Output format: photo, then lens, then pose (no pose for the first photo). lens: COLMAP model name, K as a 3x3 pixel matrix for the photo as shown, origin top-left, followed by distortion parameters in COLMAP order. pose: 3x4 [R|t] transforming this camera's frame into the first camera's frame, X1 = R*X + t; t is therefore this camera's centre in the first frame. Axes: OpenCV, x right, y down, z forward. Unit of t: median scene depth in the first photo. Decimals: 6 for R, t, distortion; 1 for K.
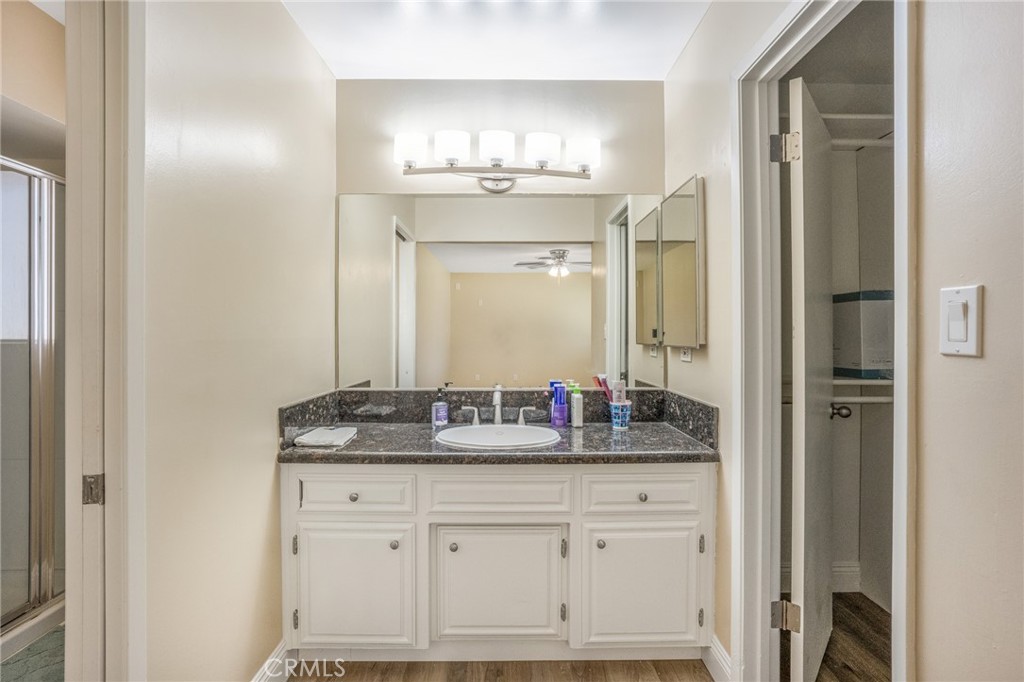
lens RADIAL K [[489.9, 0, 510.8], [0, 489.9, 340.2], [0, 0, 1]] dist [-0.036954, 0.007589]
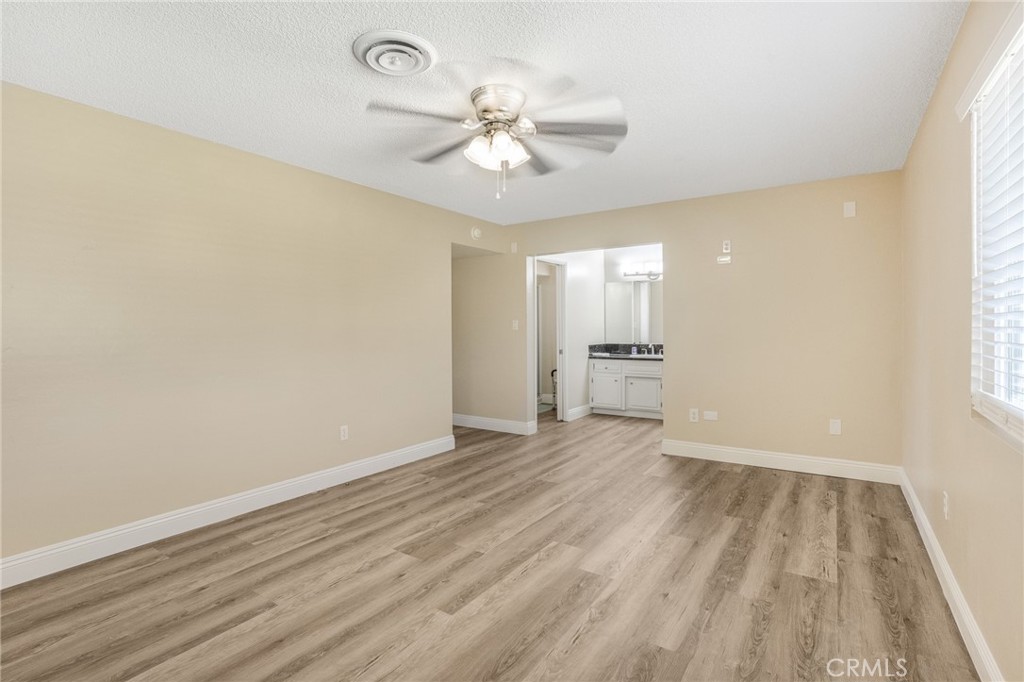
lens RADIAL K [[489.9, 0, 514.7], [0, 489.9, 336.4], [0, 0, 1]] dist [-0.036954, 0.007589]
pose [[0.825529, 0.005965, -0.564328, 1.229767], [0.005510, 0.999811, 0.018627, -0.007578], [0.564332, -0.018487, 0.825341, -2.535755]]
